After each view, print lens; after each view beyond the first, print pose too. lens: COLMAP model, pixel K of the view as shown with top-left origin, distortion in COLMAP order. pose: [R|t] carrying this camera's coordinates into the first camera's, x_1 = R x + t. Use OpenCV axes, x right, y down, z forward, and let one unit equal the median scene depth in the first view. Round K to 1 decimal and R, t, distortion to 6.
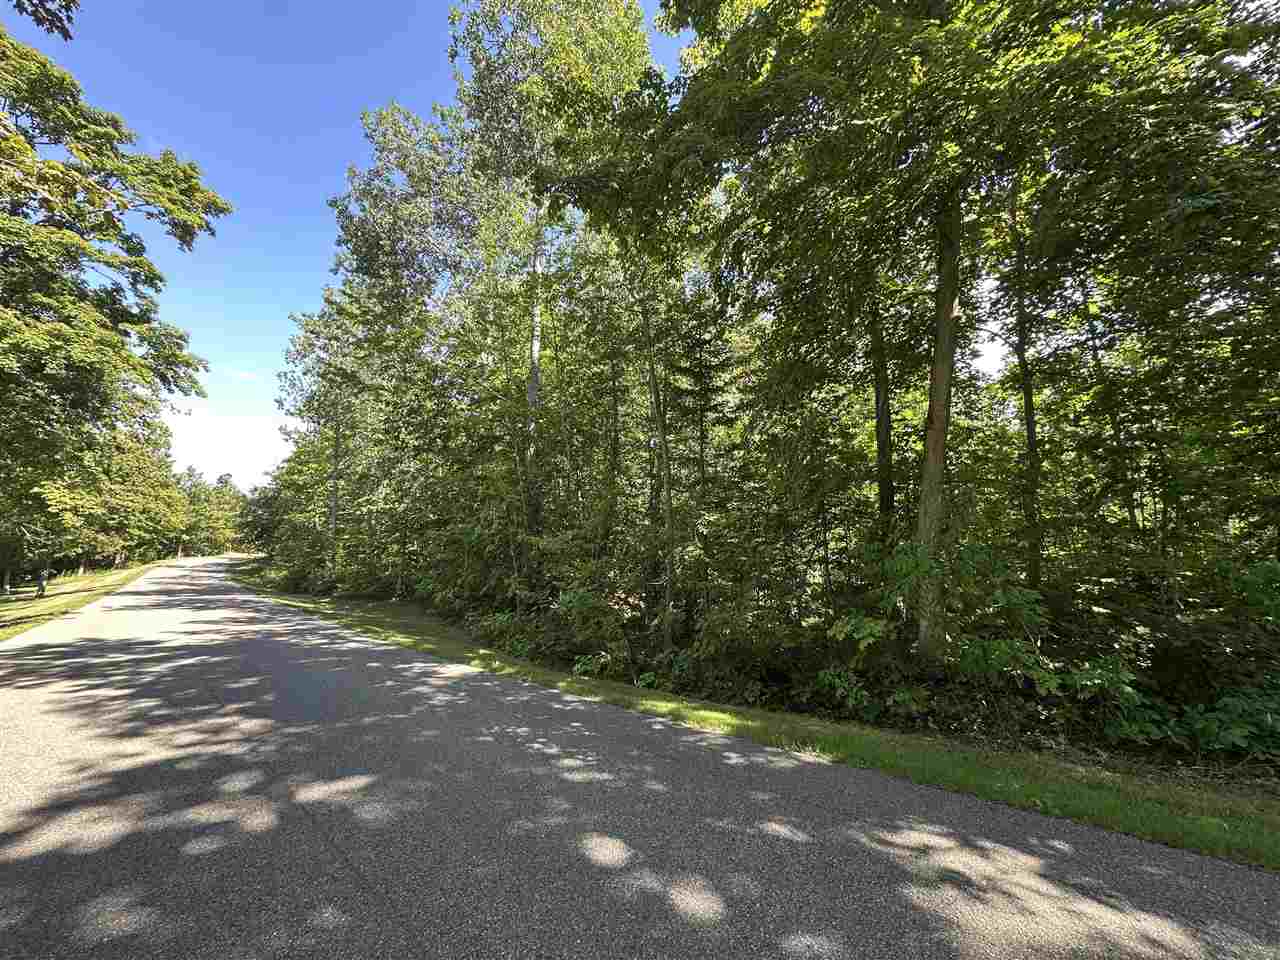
lens RADIAL K [[518.5, 0, 640.0], [0, 518.5, 480.0], [0, 0, 1]] dist [0.000161, 0.000081]
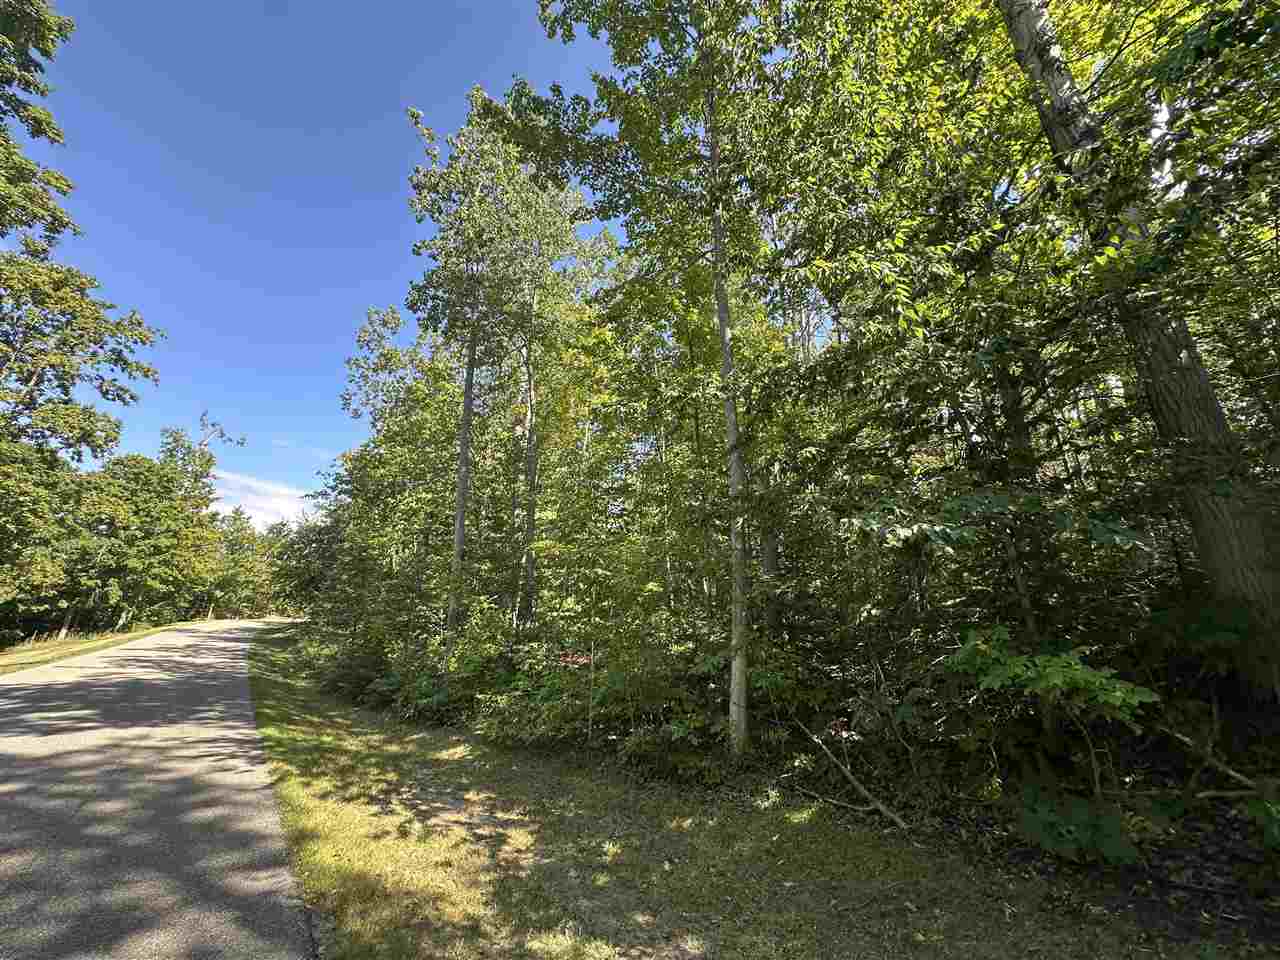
lens RADIAL K [[533.7, 0, 640.0], [0, 533.7, 480.0], [0, 0, 1]] dist [-0.001181, -0.000089]
pose [[0.995799, 0.000906, -0.091562, -0.388329], [-0.012959, 0.991280, -0.131135, 0.090099], [0.090645, 0.131771, 0.987127, 0.562124]]
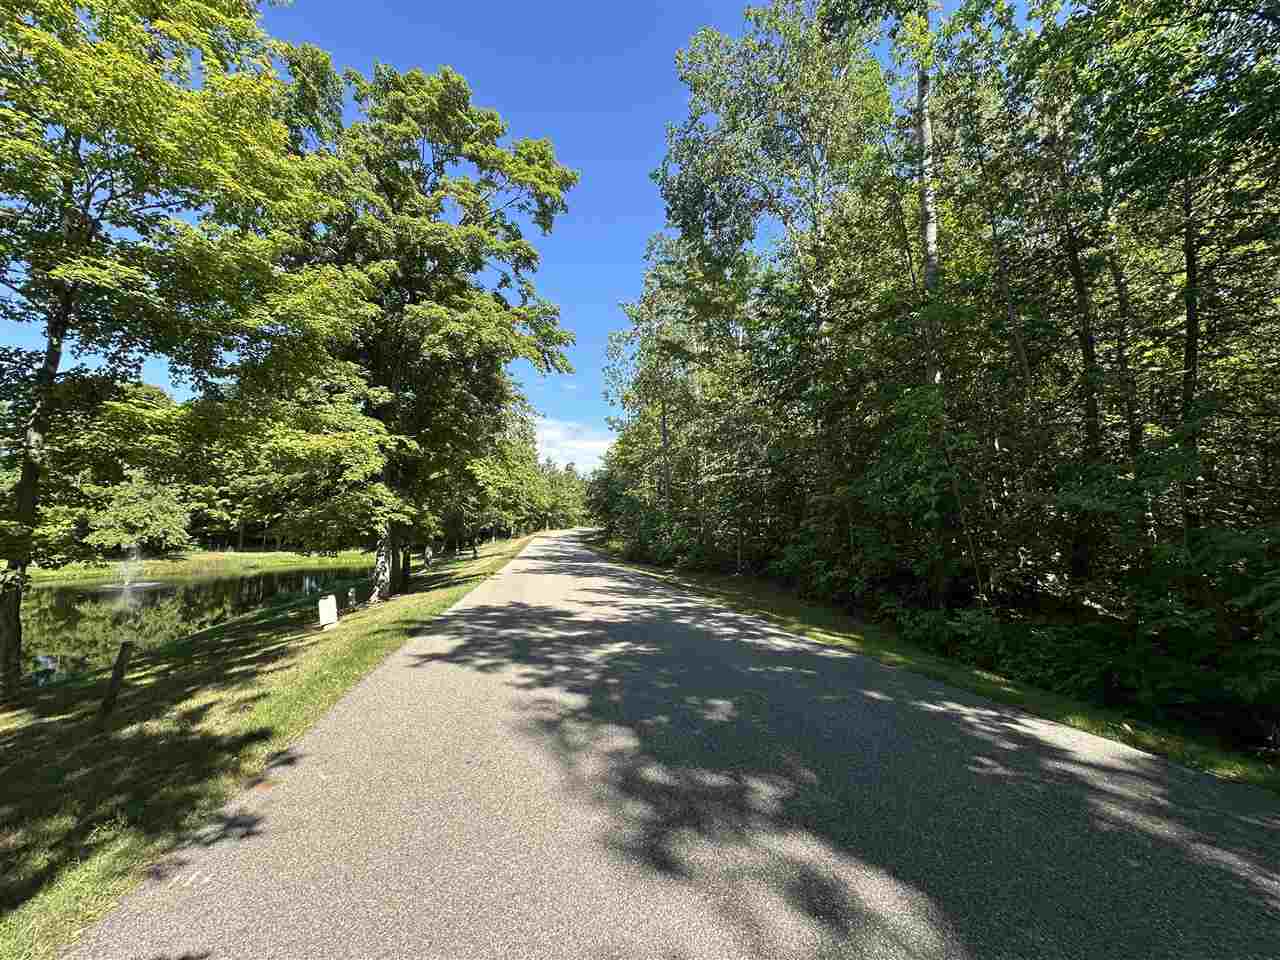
lens RADIAL K [[518.5, 0, 640.0], [0, 518.5, 480.0], [0, 0, 1]] dist [0.000161, 0.000081]
pose [[0.858597, -0.044433, -0.510721, -0.099958], [0.068822, 0.997209, 0.028942, 0.015173], [0.508010, -0.059998, 0.859259, 0.080960]]
